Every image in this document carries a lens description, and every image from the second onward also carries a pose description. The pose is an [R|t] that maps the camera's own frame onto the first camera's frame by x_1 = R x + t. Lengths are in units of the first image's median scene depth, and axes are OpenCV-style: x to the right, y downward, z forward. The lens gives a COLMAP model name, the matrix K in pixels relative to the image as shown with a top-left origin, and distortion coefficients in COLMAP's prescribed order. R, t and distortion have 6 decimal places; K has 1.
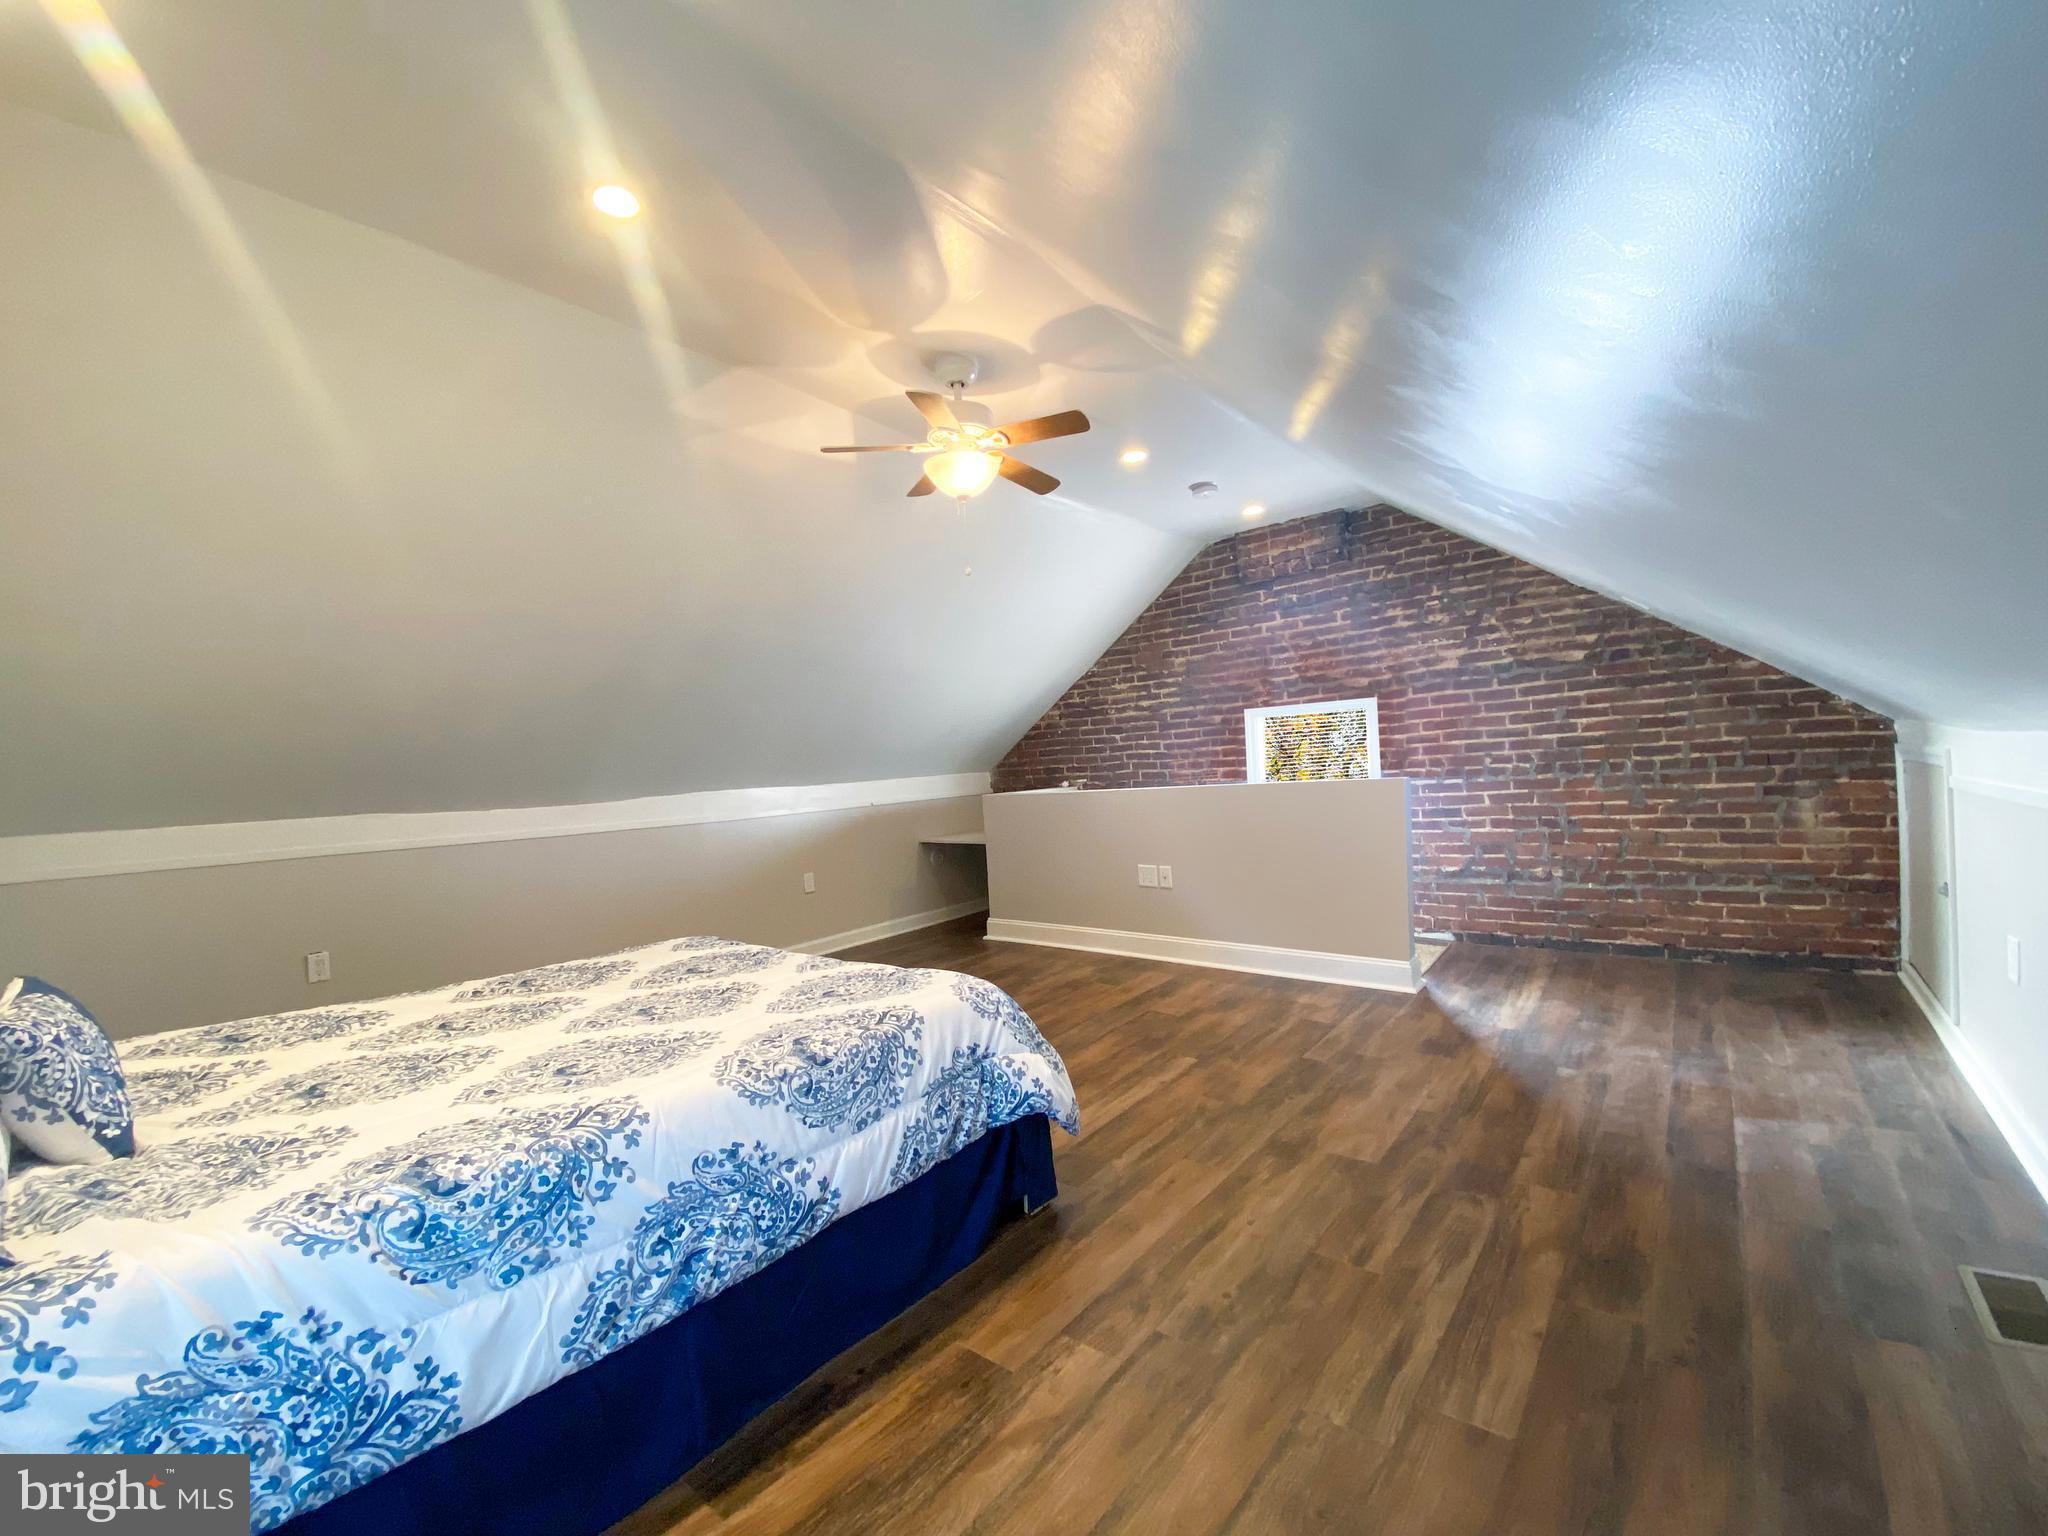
lens RADIAL K [[828.0, 0, 1019.2], [0, 828.0, 767.3], [0, 0, 1]] dist [0.000073, -0.000250]
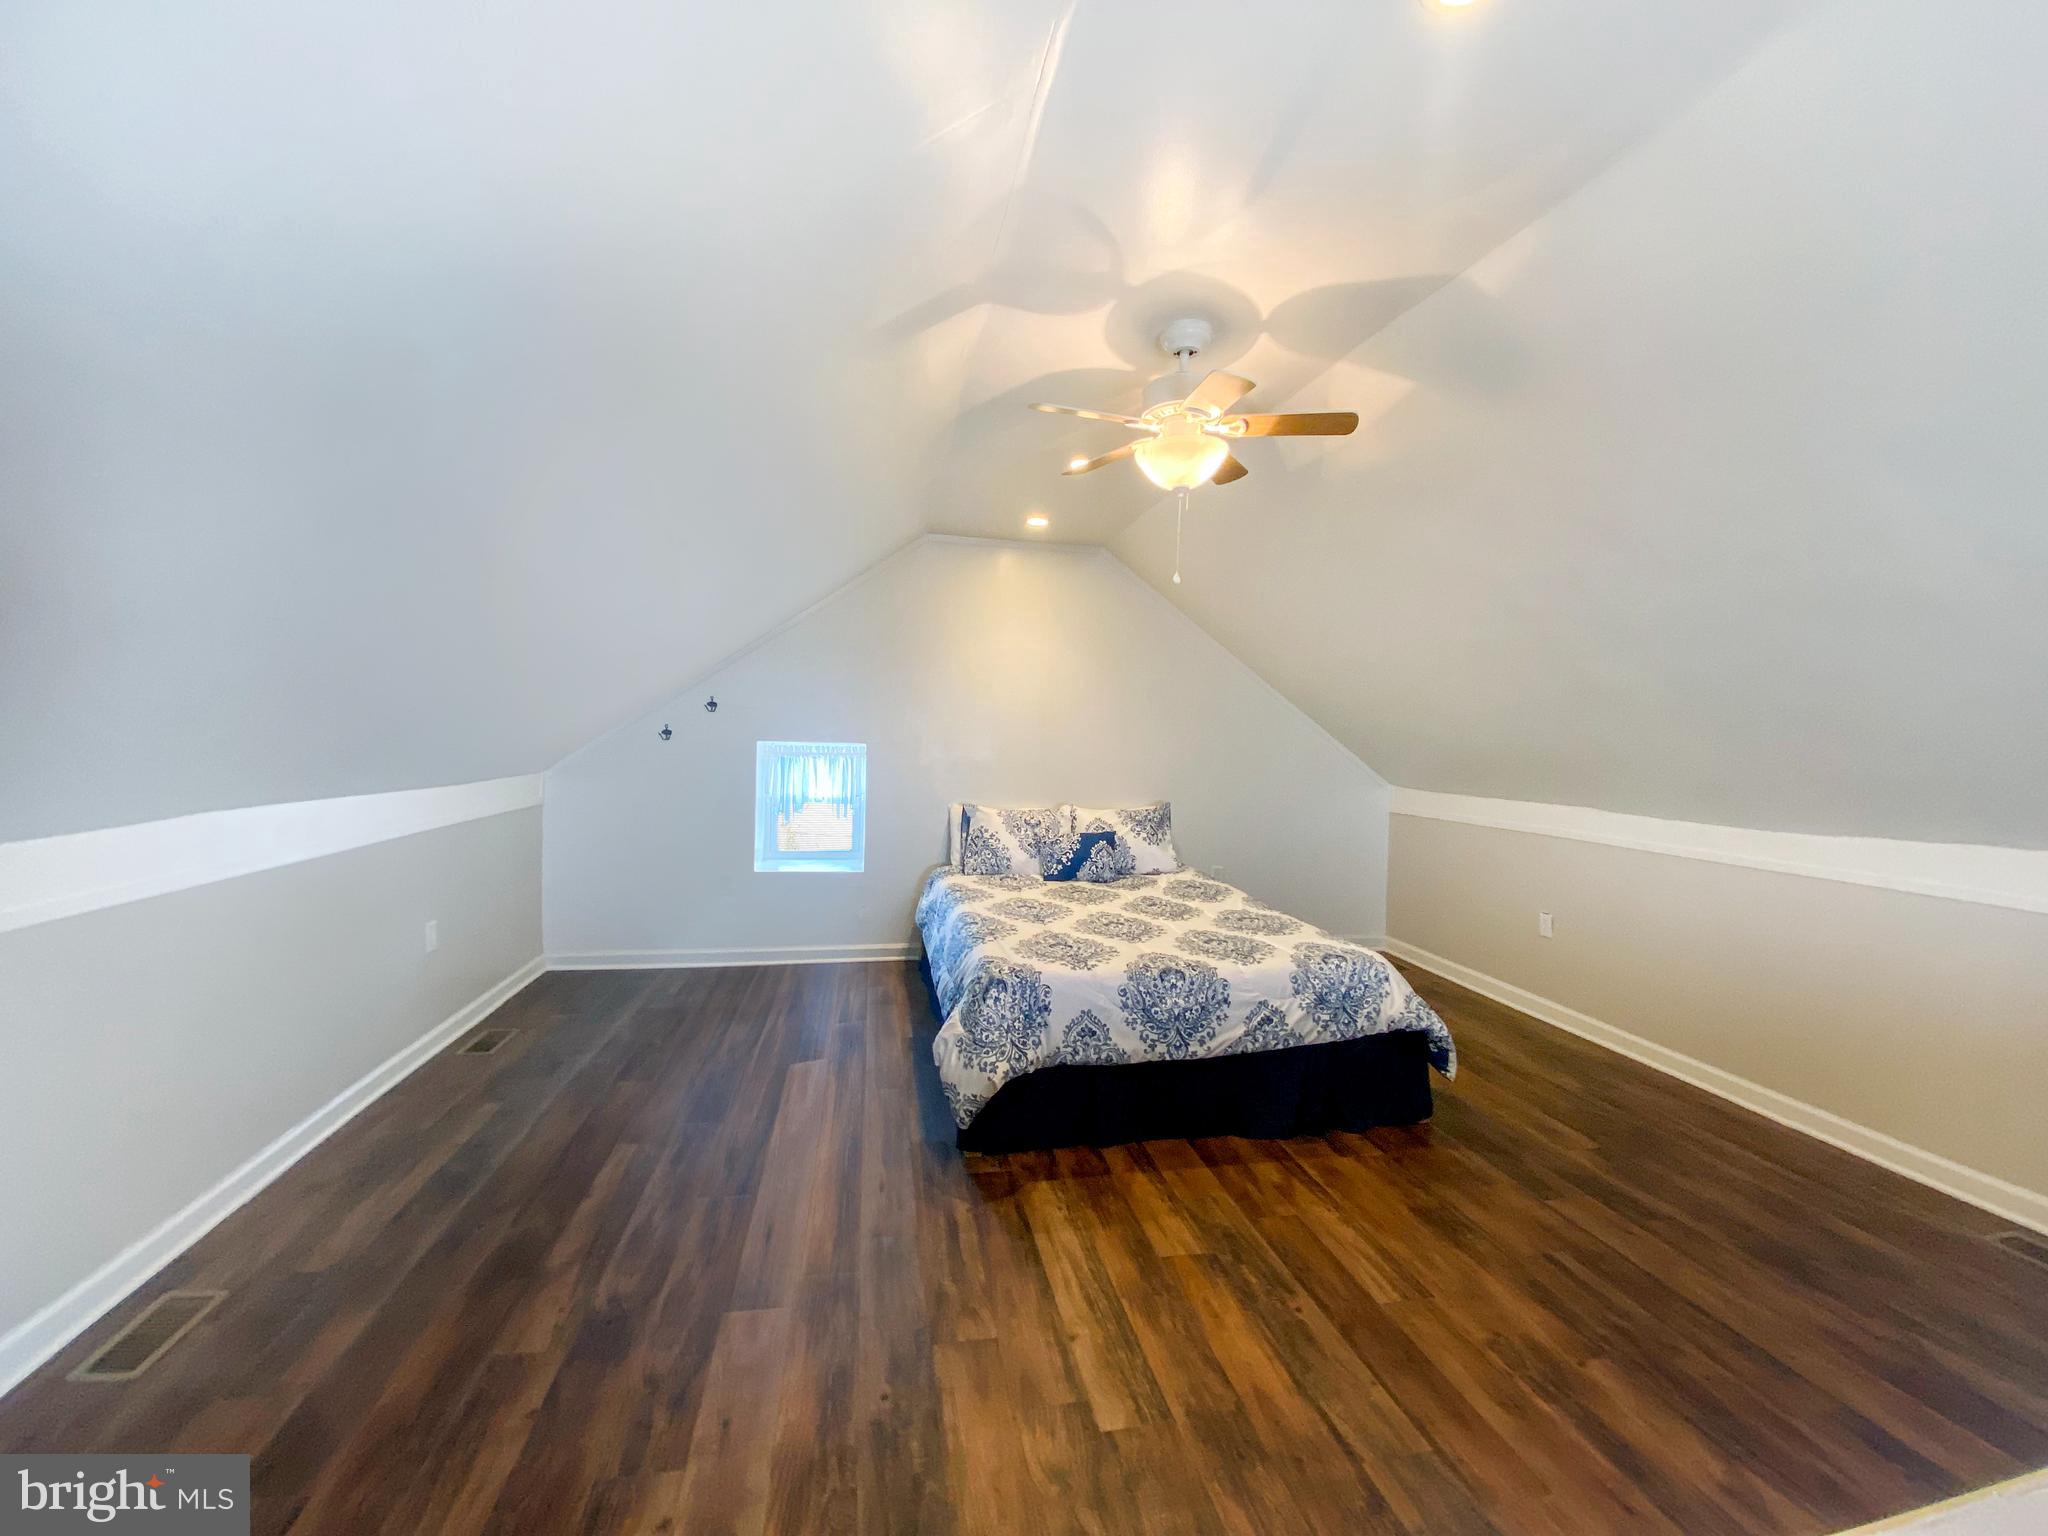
lens RADIAL K [[823.3, 0, 1019.2], [0, 823.3, 770.3], [0, 0, 1]] dist [0.000265, 0.000052]
pose [[-0.637547, 0.068763, -0.767336, 0.826518], [0.000391, 0.996038, 0.088933, -0.142522], [0.770411, 0.056399, -0.635048, 1.694433]]
